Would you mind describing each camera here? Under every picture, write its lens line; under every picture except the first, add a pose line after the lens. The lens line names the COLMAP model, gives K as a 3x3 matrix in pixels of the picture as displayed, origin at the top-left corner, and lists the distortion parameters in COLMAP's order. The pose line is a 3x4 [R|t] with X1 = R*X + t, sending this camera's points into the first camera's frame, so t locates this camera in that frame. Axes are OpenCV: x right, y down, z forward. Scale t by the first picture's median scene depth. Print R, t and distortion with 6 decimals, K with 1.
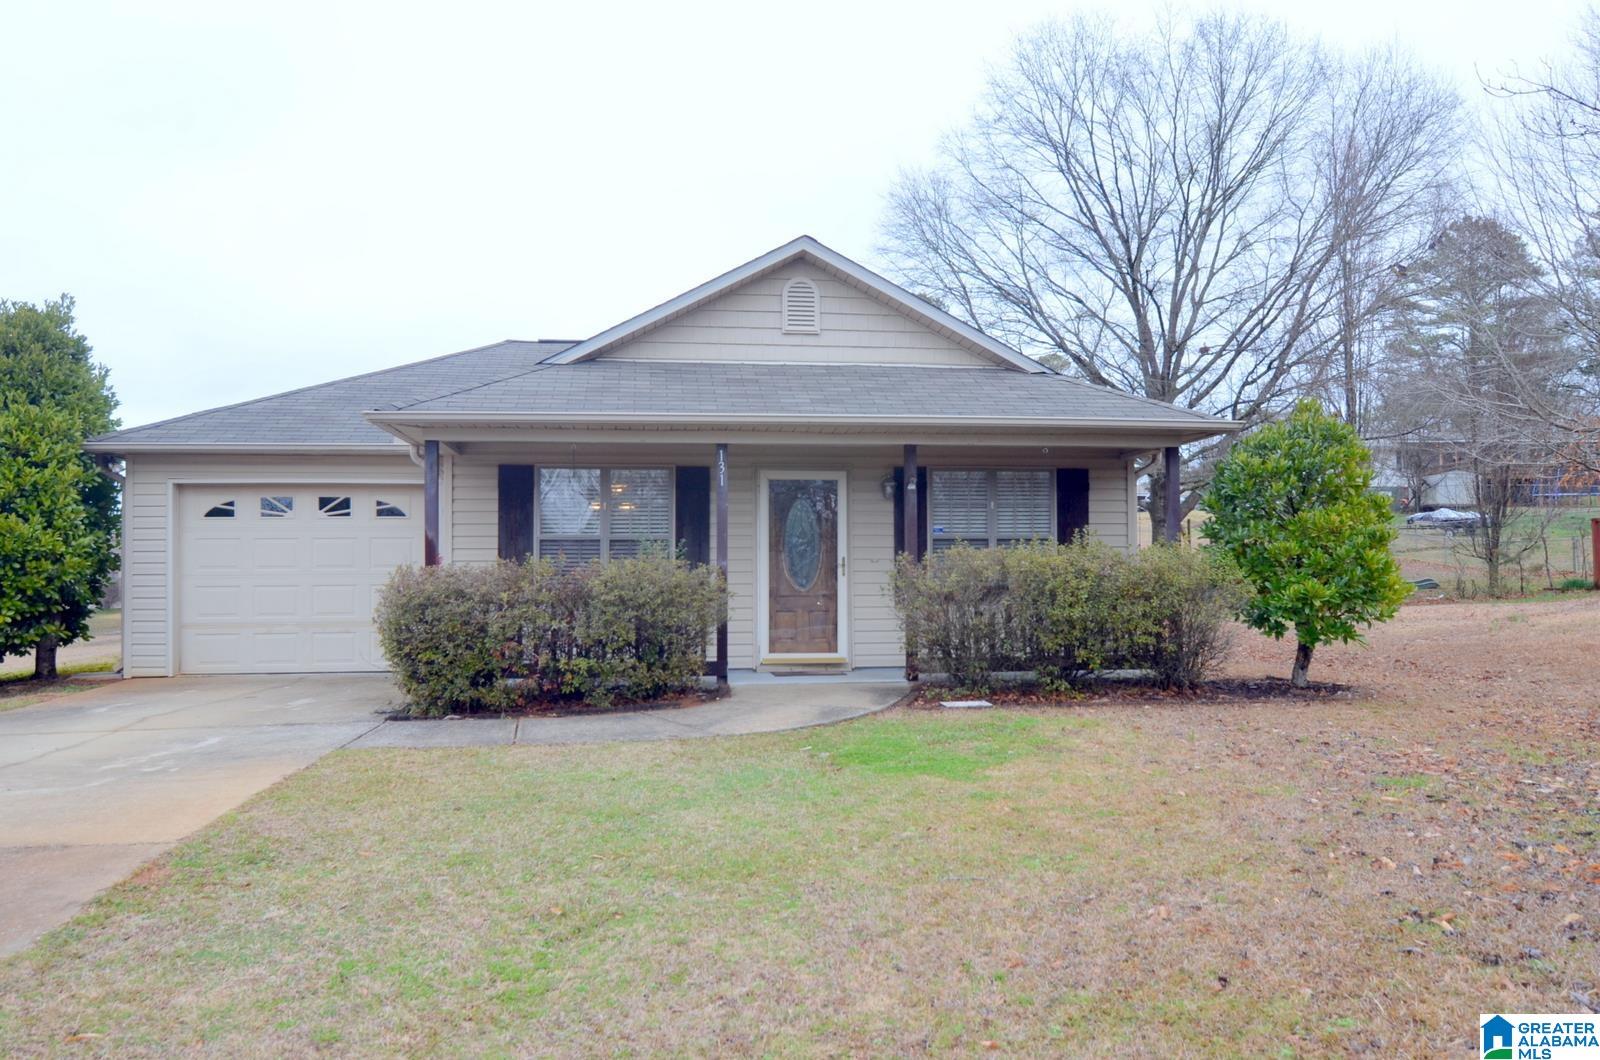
lens RADIAL K [[1101.9, 0, 789.2], [0, 1101.9, 562.4], [0, 0, 1]] dist [-0.037079, 0.012049]
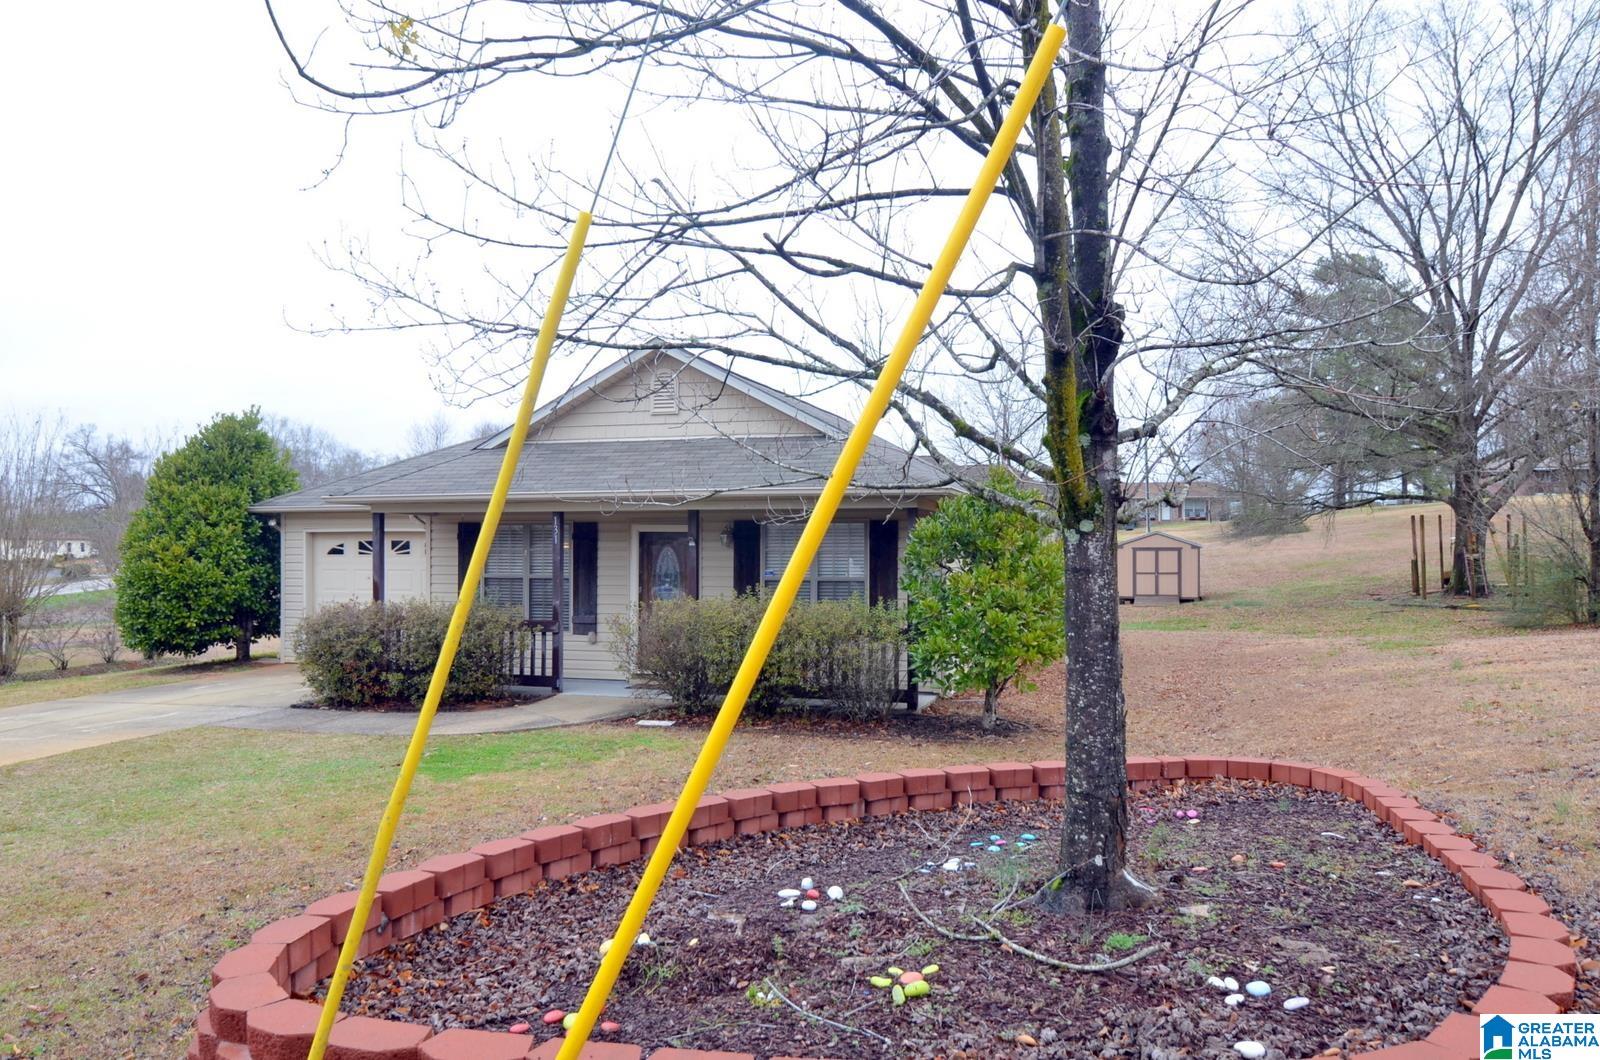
lens RADIAL K [[1101.9, 0, 800.3], [0, 1101.9, 521.2], [0, 0, 1]] dist [-0.037079, 0.012049]
pose [[0.911582, -0.003442, -0.411105, 0.650075], [-0.002169, 0.999911, -0.013182, -0.070029], [0.411114, 0.012908, 0.911493, -0.066224]]
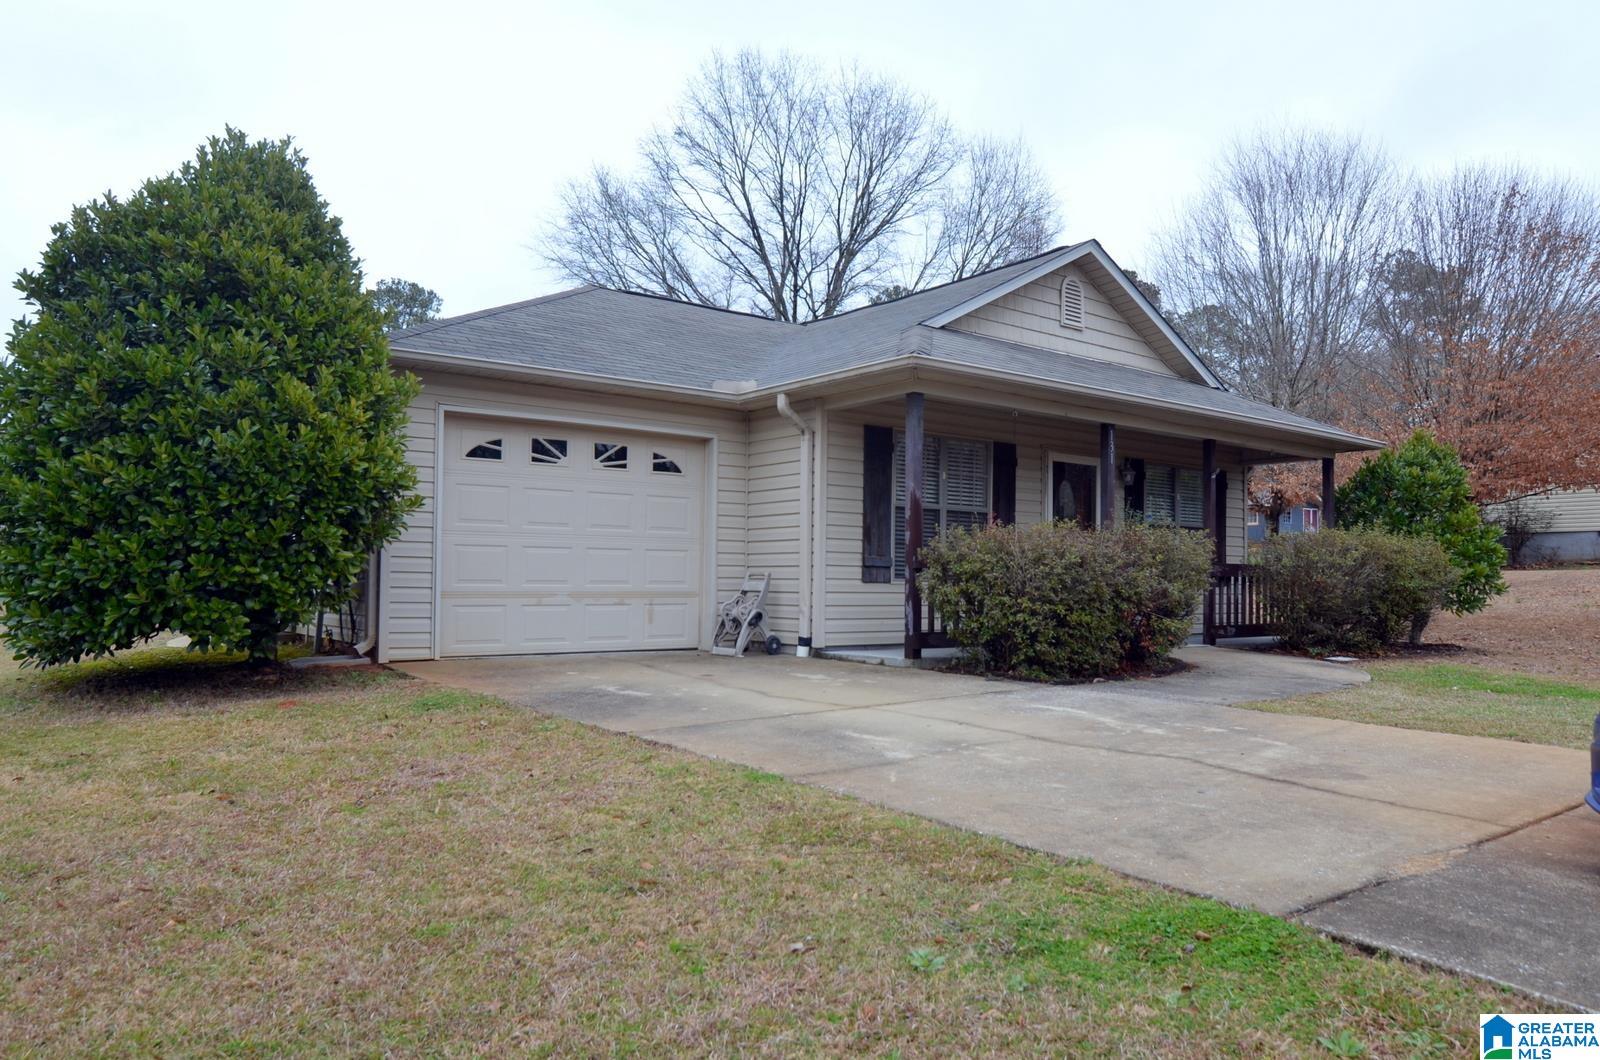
lens RADIAL K [[1101.9, 0, 802.6], [0, 1101.9, 540.9], [0, 0, 1]] dist [-0.037079, 0.012049]
pose [[0.862896, 0.033327, 0.504281, -0.745315], [-0.025018, 0.999417, -0.023240, 0.032109], [-0.504762, 0.007438, 0.863227, 0.200338]]
